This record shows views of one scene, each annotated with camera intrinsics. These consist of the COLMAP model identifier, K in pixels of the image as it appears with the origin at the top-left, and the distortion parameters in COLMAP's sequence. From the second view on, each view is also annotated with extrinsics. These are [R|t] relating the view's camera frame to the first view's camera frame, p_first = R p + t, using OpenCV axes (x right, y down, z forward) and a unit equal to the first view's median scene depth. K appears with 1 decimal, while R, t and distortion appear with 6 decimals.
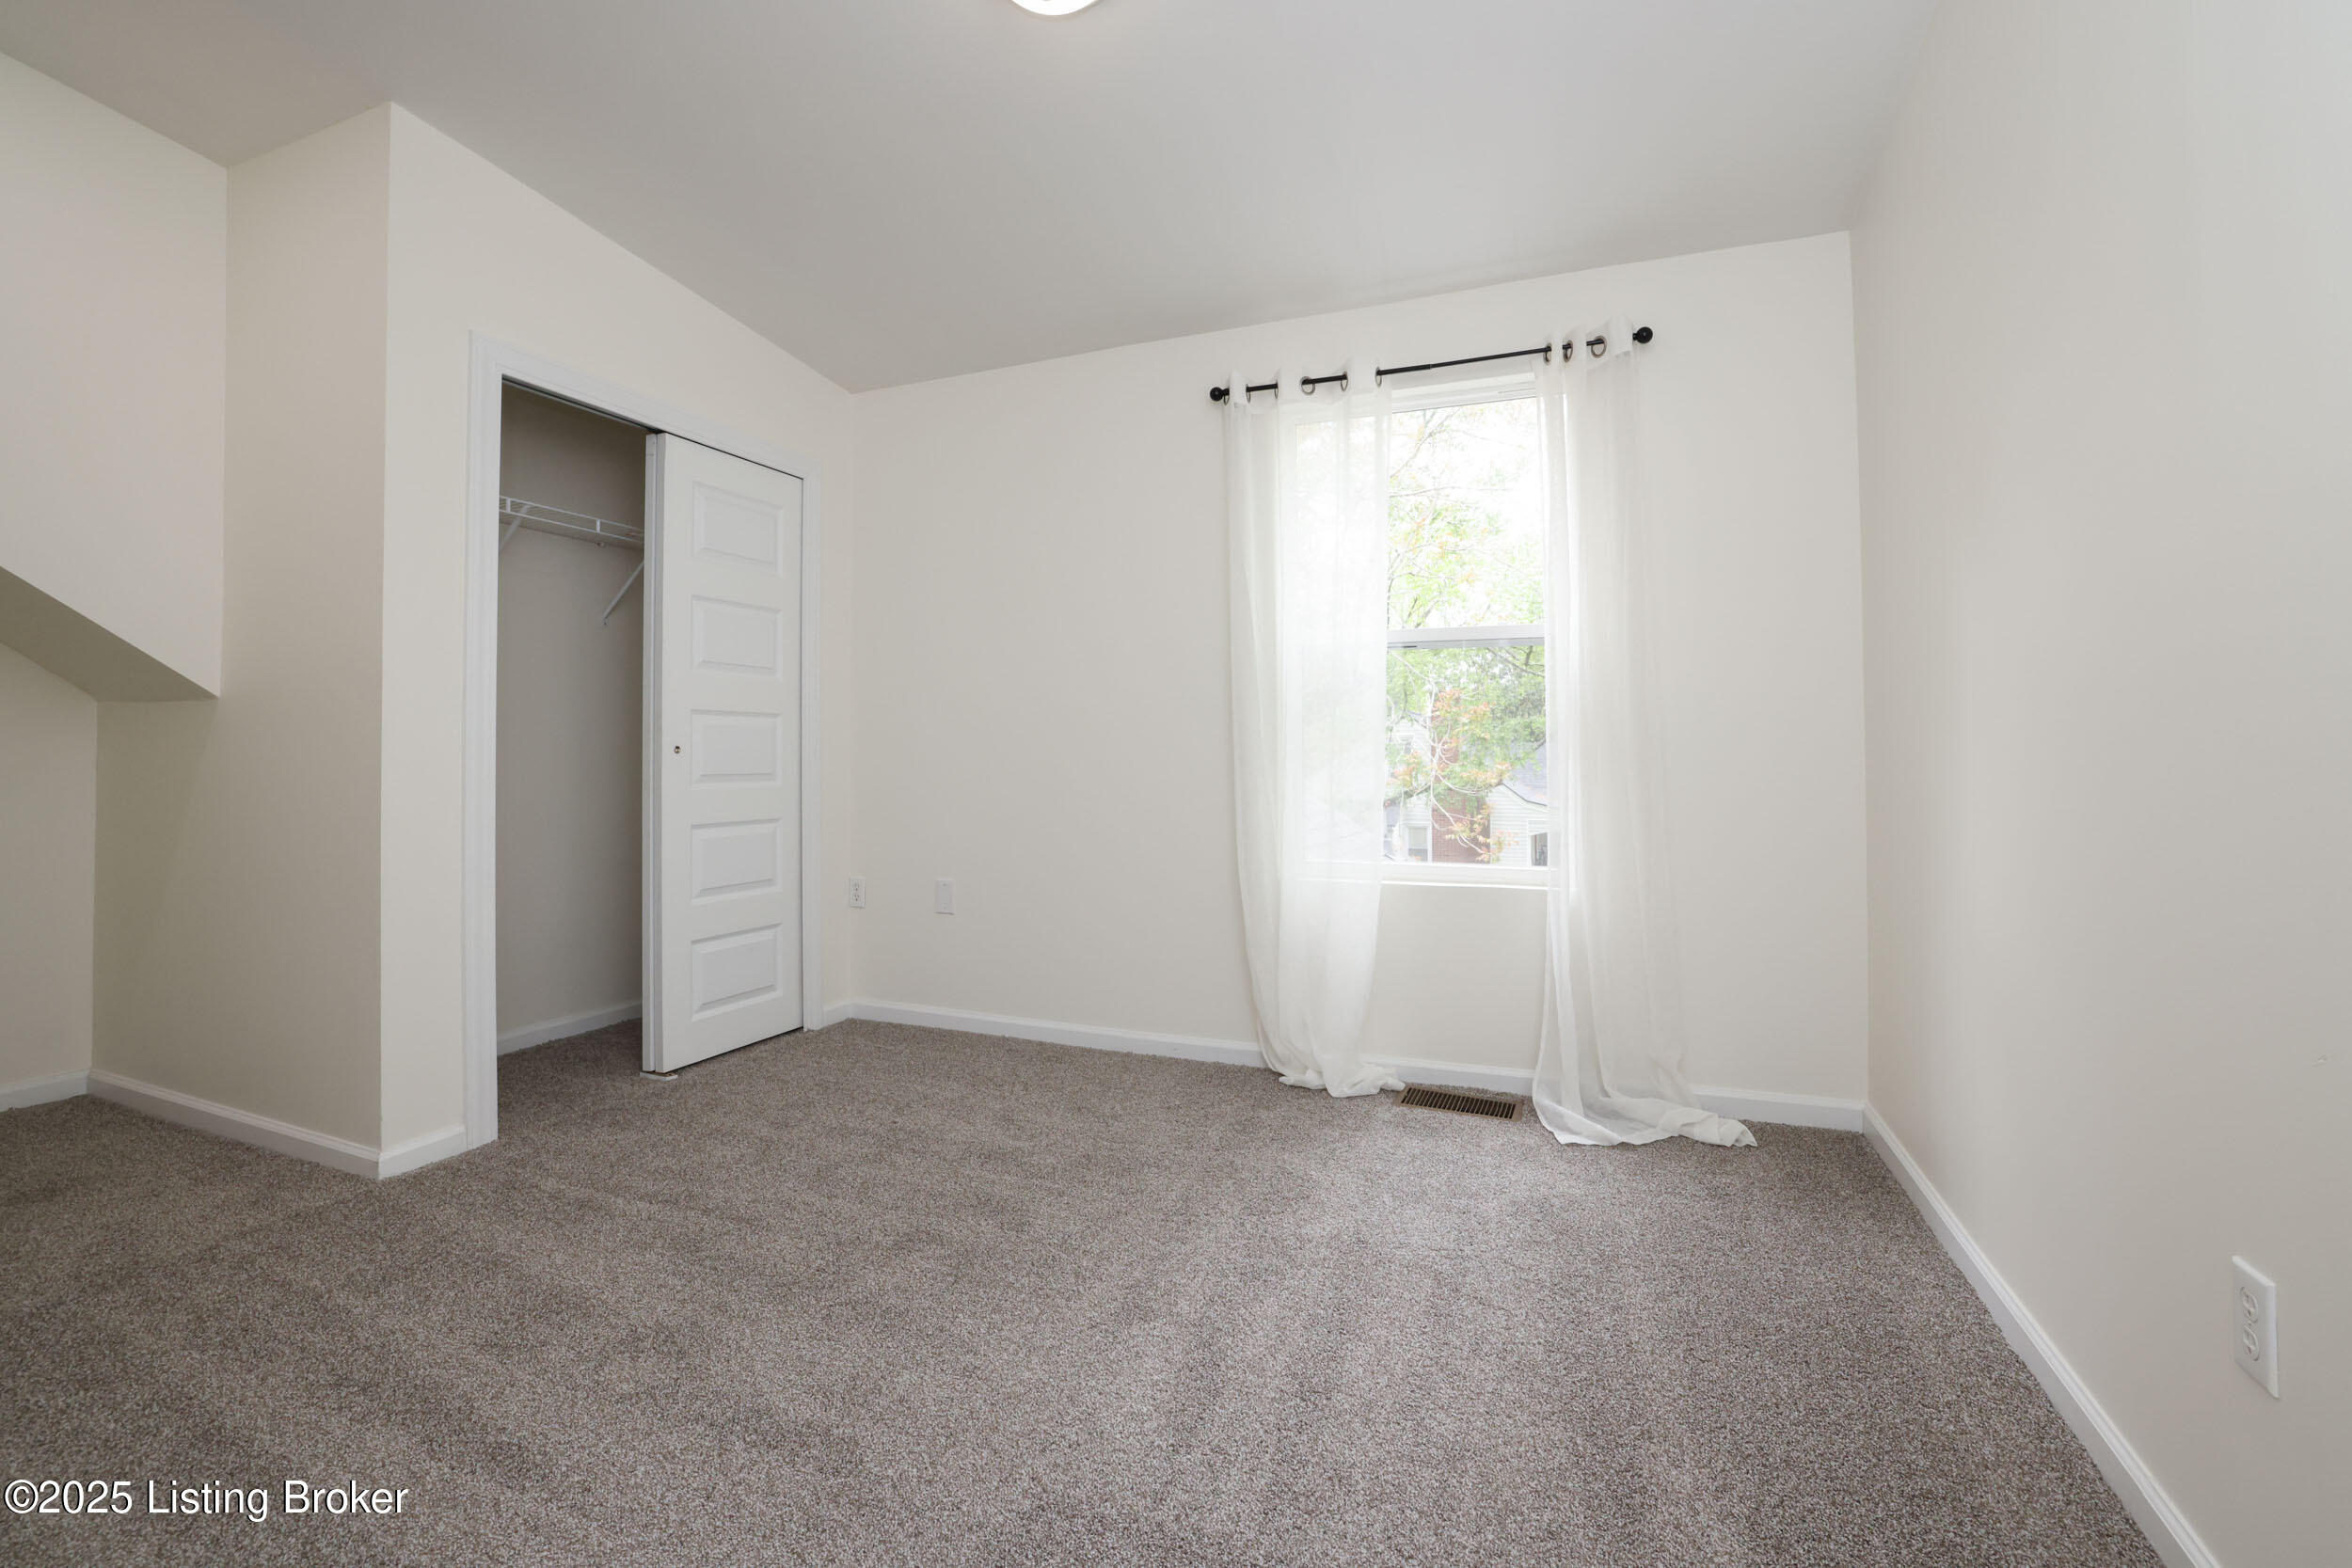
lens RADIAL K [[1009.7, 0, 1174.1], [0, 1009.7, 775.5], [0, 0, 1]] dist [-0.034342, 0.007255]
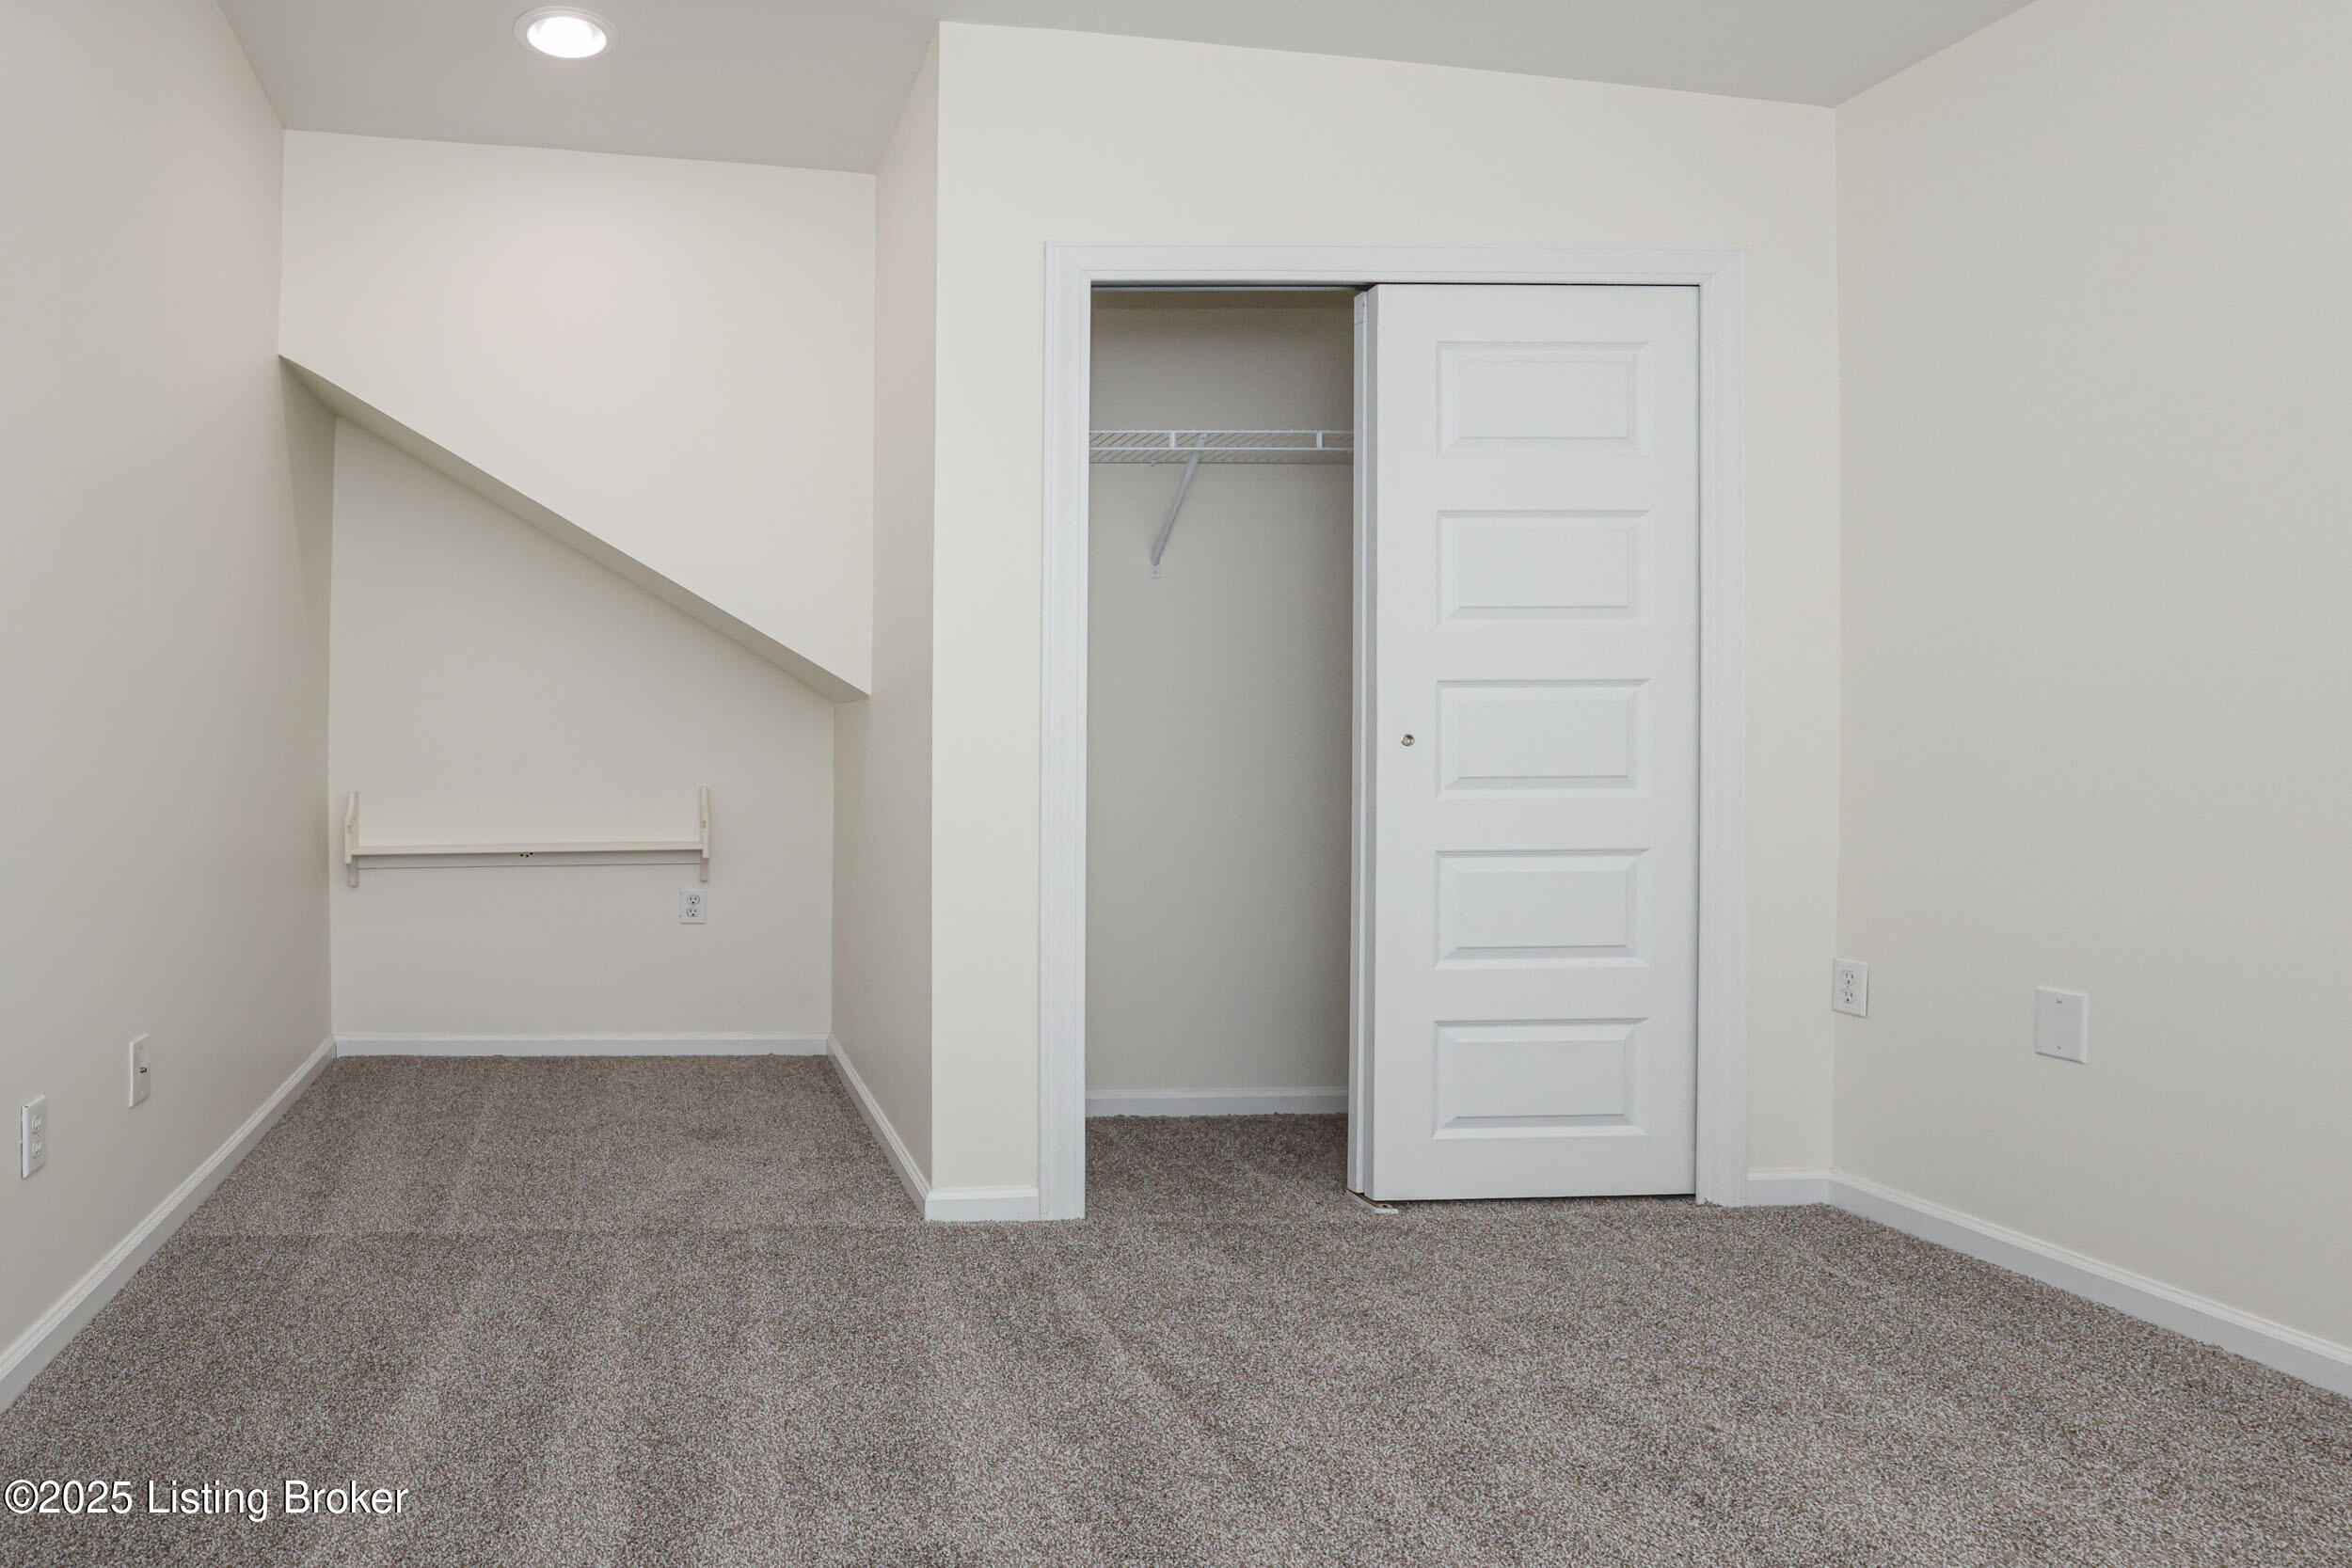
lens RADIAL K [[1217.8, 0, 1176.0], [0, 1217.8, 784.0], [0, 0, 1]] dist [-0.027491, 0.001110]
pose [[0.409526, 0.014862, -0.912177, 0.215779], [-0.010213, 0.999879, 0.011705, -0.003636], [0.912241, 0.004523, 0.409628, 0.549119]]
